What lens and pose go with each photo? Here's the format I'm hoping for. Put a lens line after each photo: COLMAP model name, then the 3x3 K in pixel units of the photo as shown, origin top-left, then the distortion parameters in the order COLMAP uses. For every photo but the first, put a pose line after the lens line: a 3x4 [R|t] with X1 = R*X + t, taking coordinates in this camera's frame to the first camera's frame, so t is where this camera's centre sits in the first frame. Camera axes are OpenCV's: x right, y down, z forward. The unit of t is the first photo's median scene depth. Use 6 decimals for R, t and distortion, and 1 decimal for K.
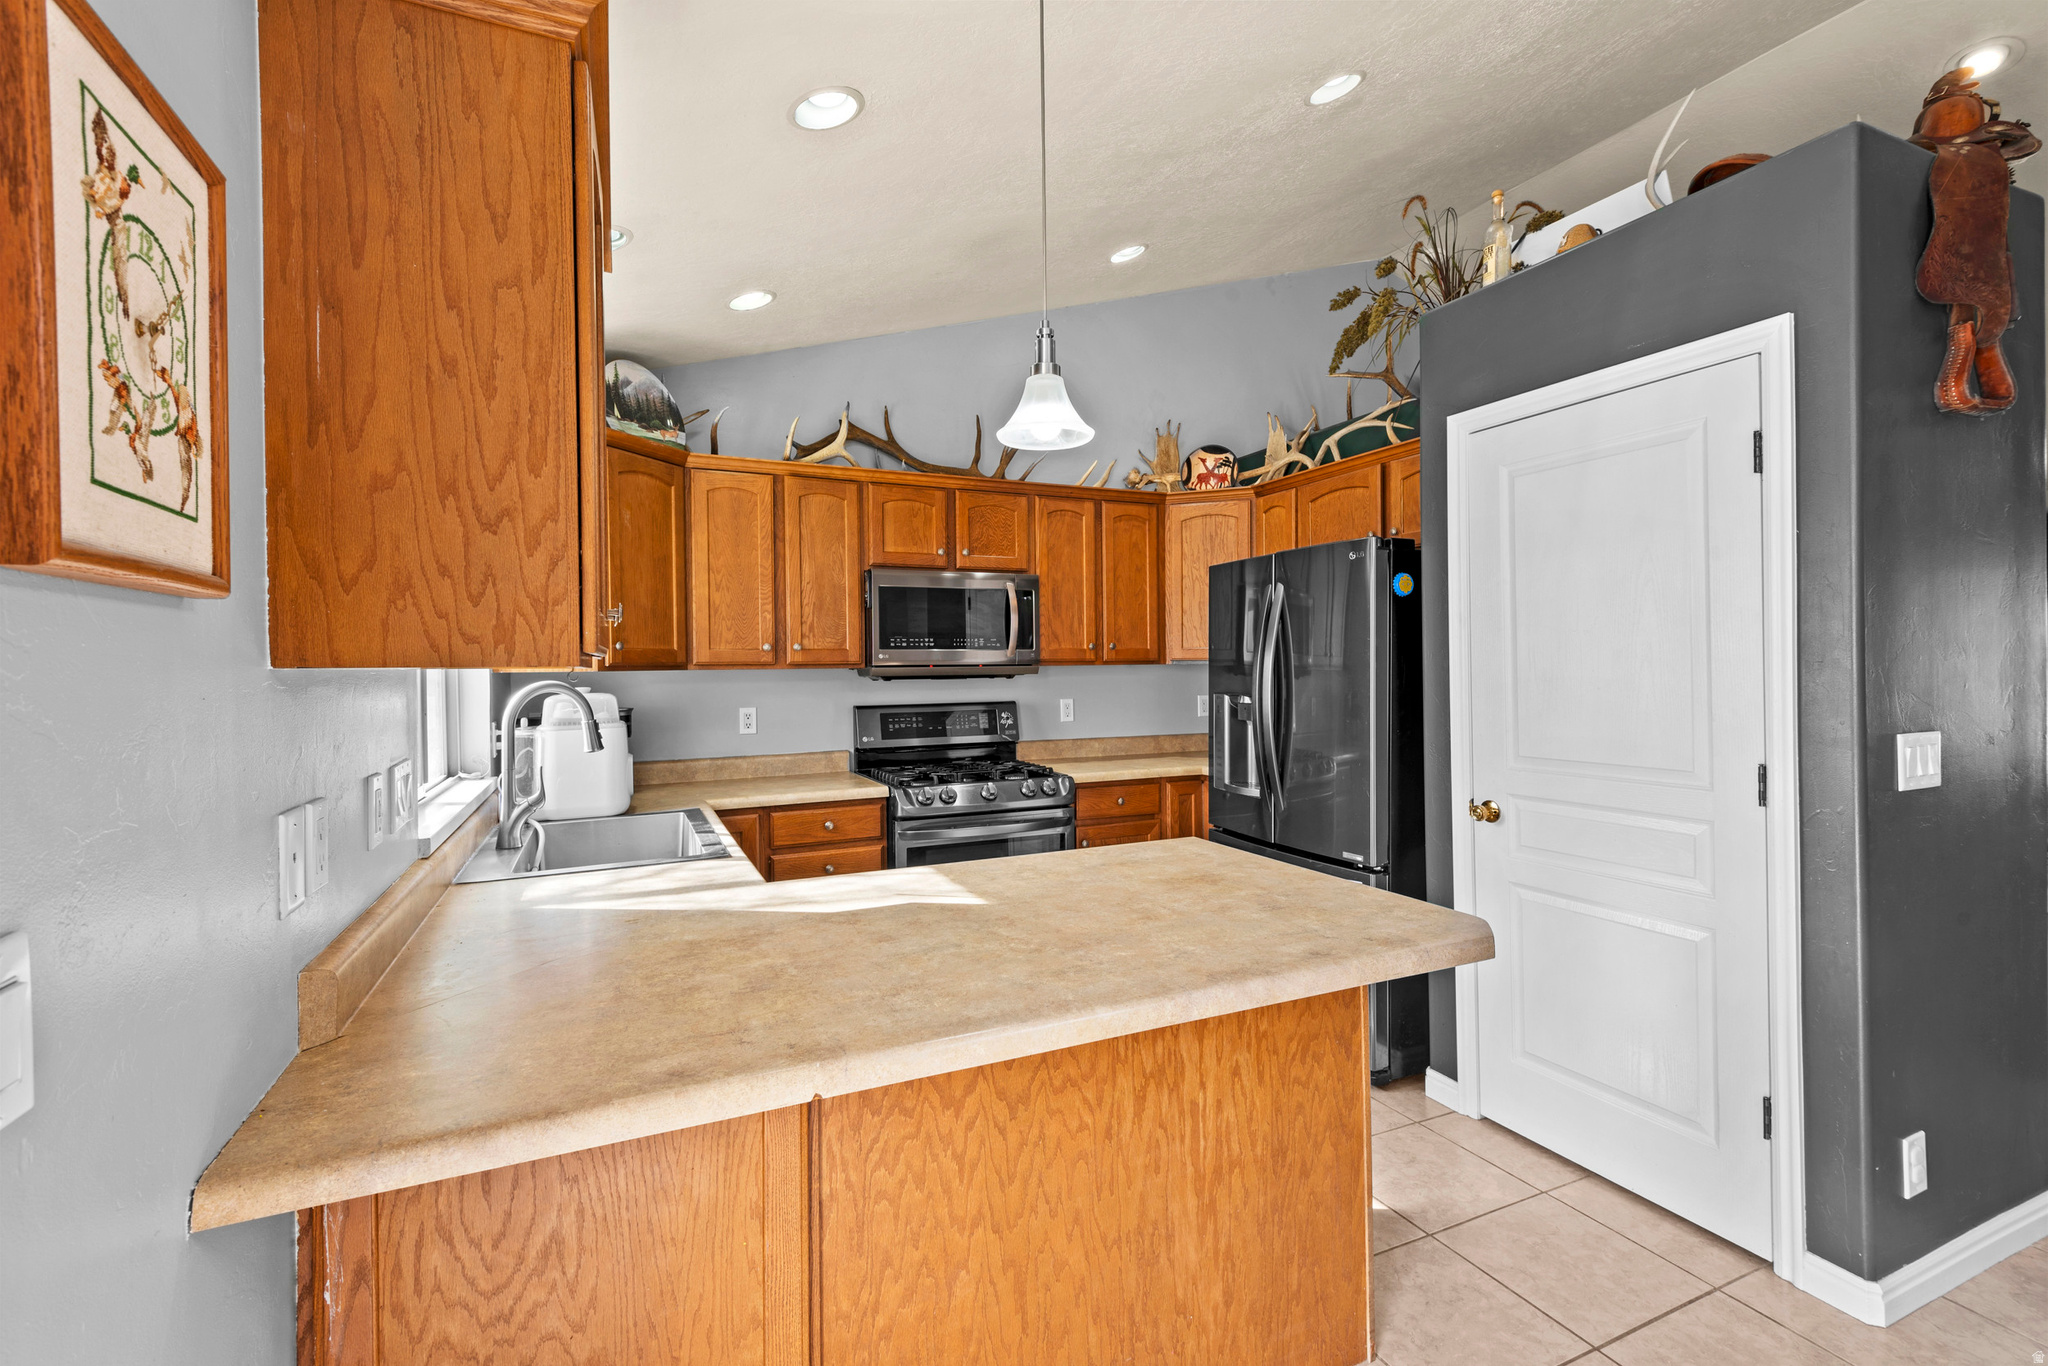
lens RADIAL K [[909.4, 0, 1029.8], [0, 909.4, 665.7], [0, 0, 1]] dist [0.034614, -0.017638]
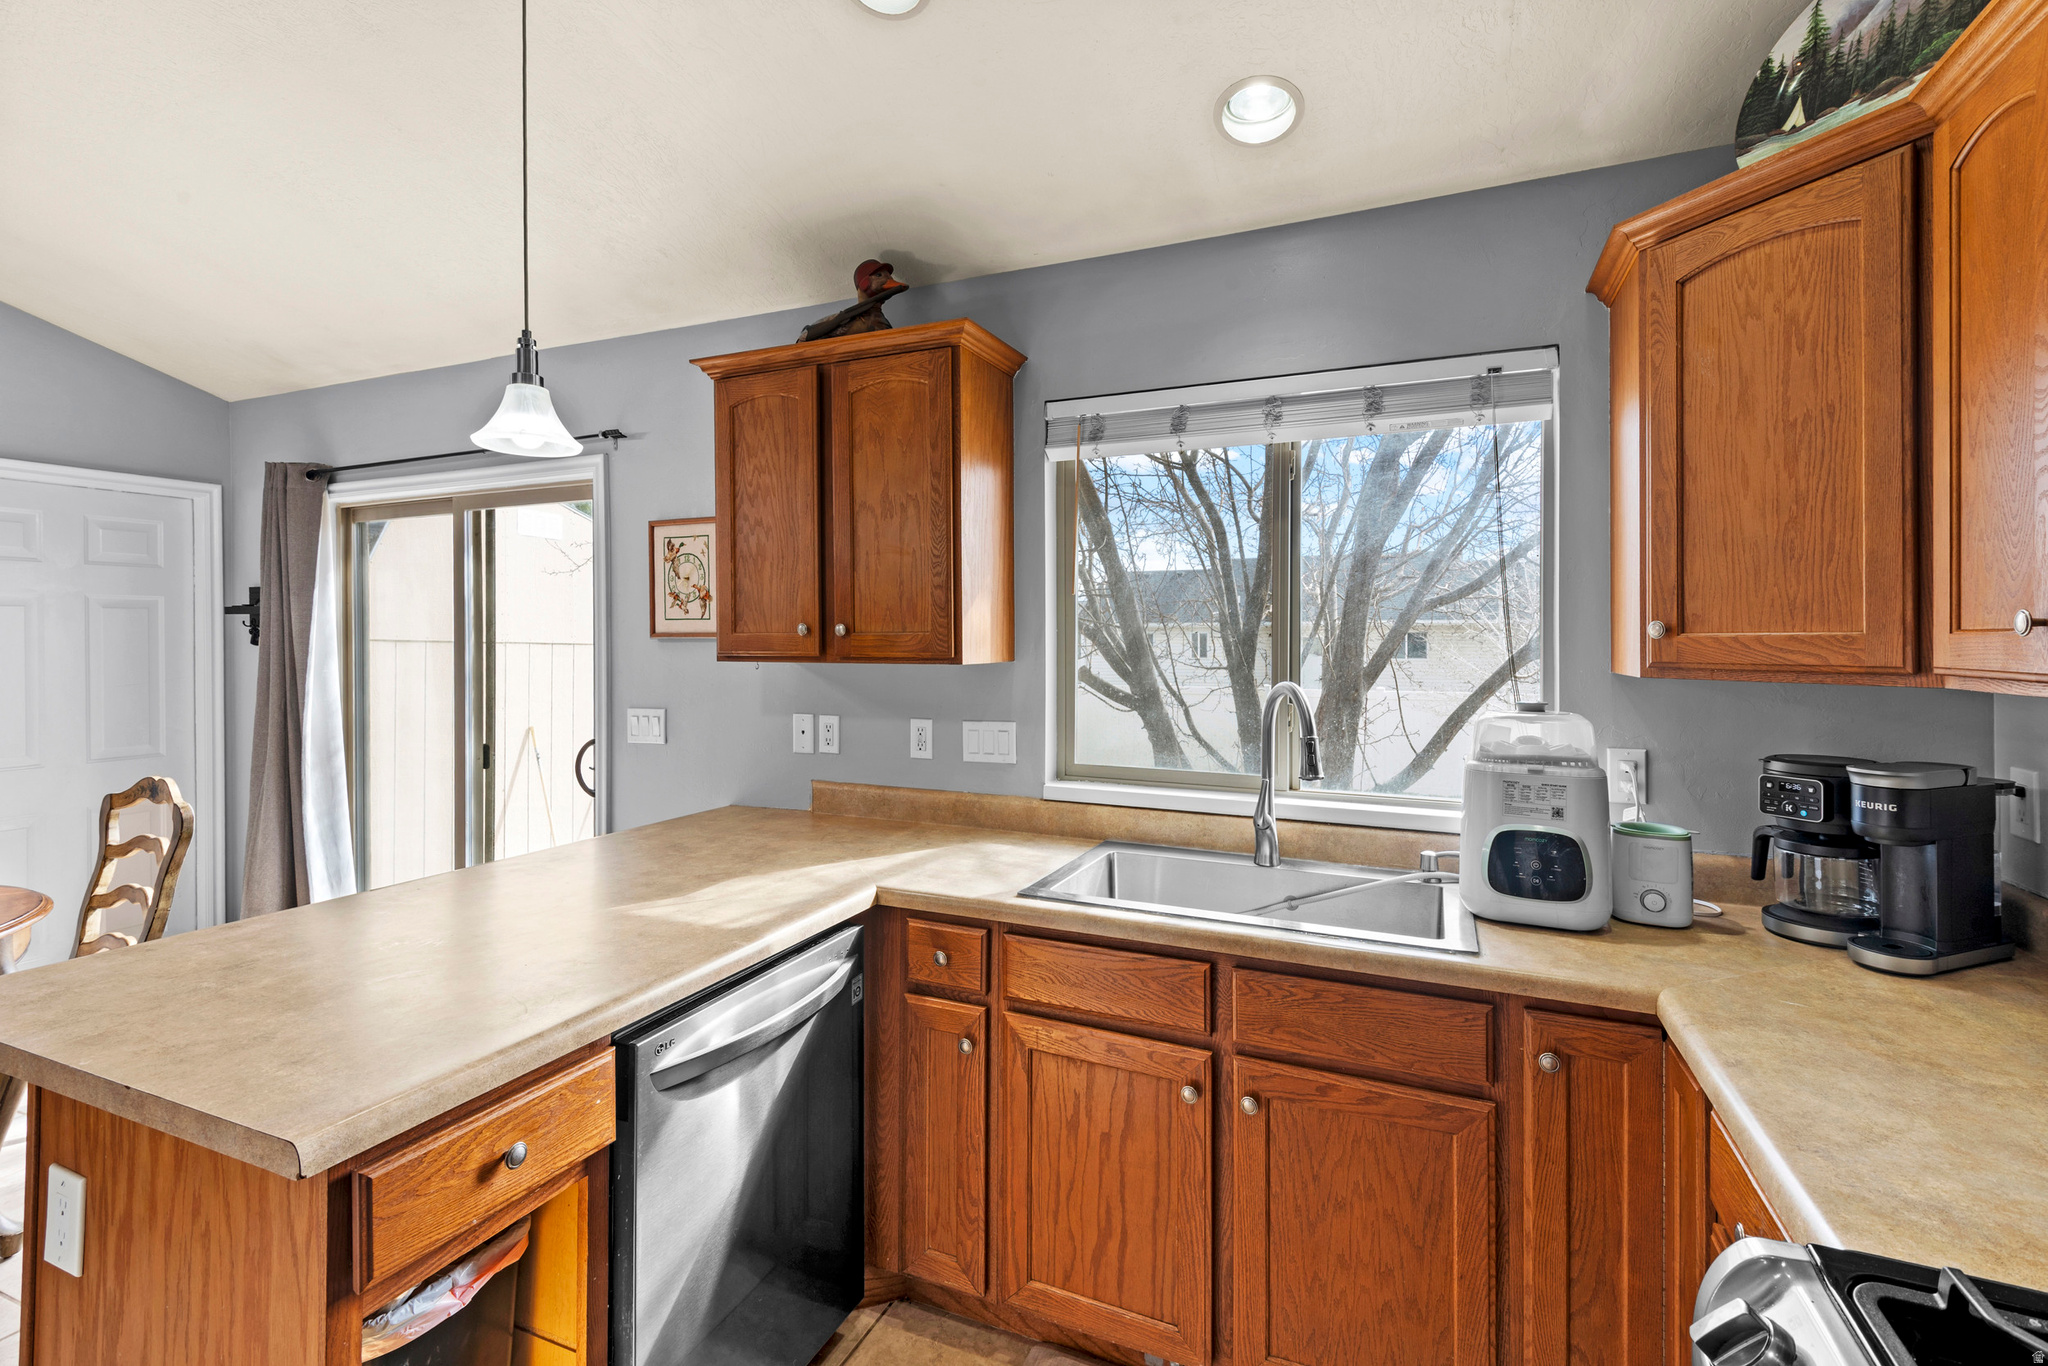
lens RADIAL K [[930.2, 0, 1027.9], [0, 930.2, 643.9], [0, 0, 1]] dist [0.016338, -0.000421]
pose [[-0.748484, 0.014401, -0.662996, 0.137180], [0.007982, 0.999887, 0.012708, -0.020565], [0.663105, 0.004220, -0.748515, 1.002266]]
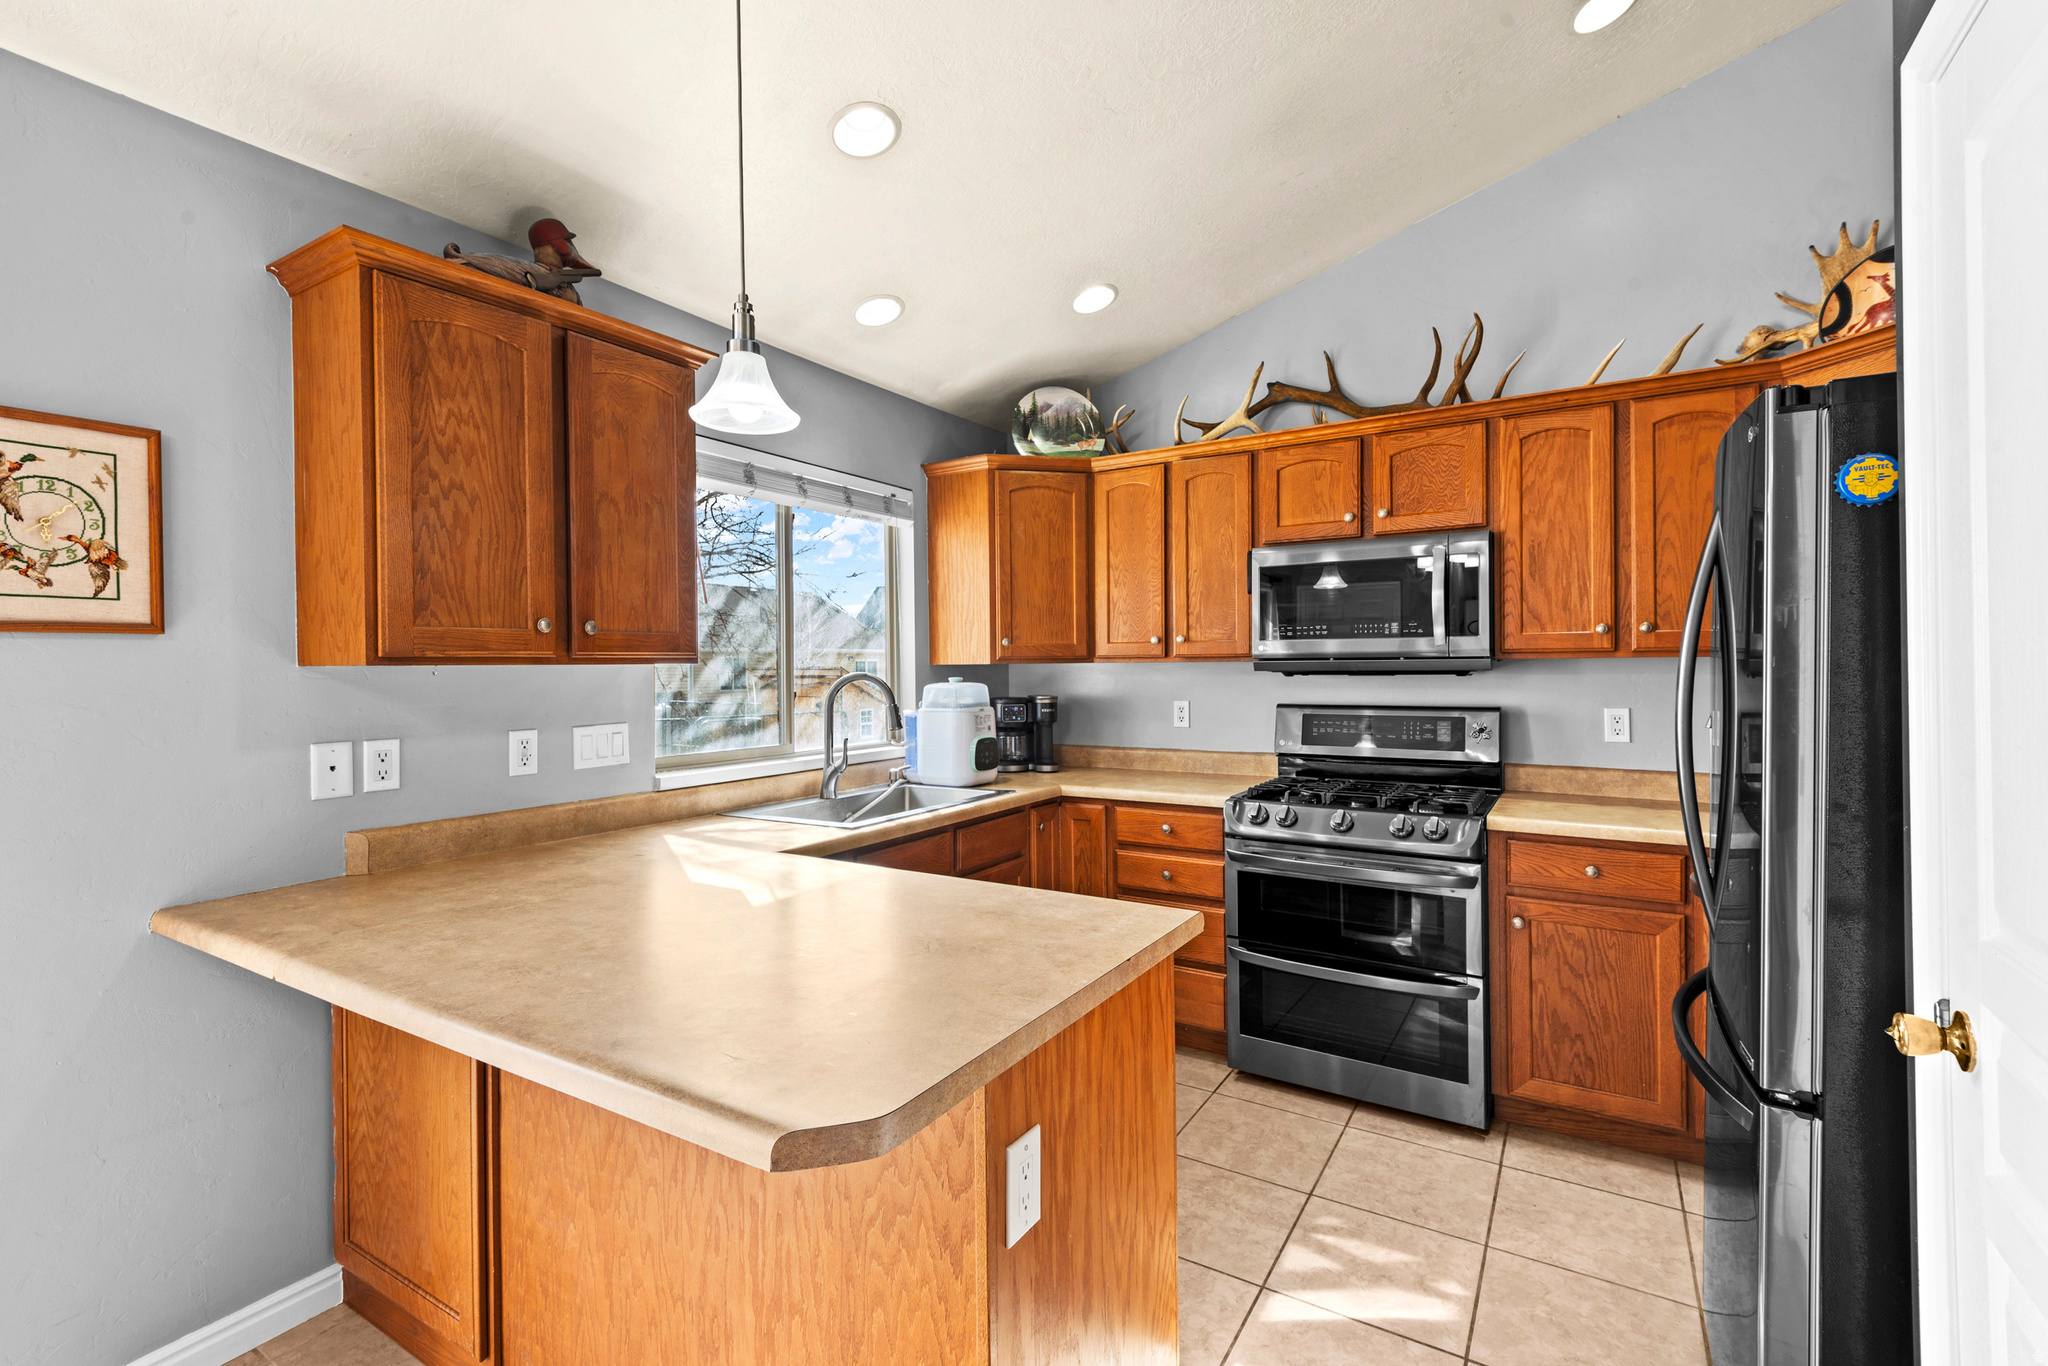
lens RADIAL K [[909.4, 0, 1029.8], [0, 909.4, 665.7], [0, 0, 1]] dist [0.034614, -0.017638]
pose [[0.554511, 0.008420, -0.832134, 0.449280], [0.003092, 0.999921, 0.012178, -0.005058], [0.832171, -0.009326, 0.554441, 0.338342]]
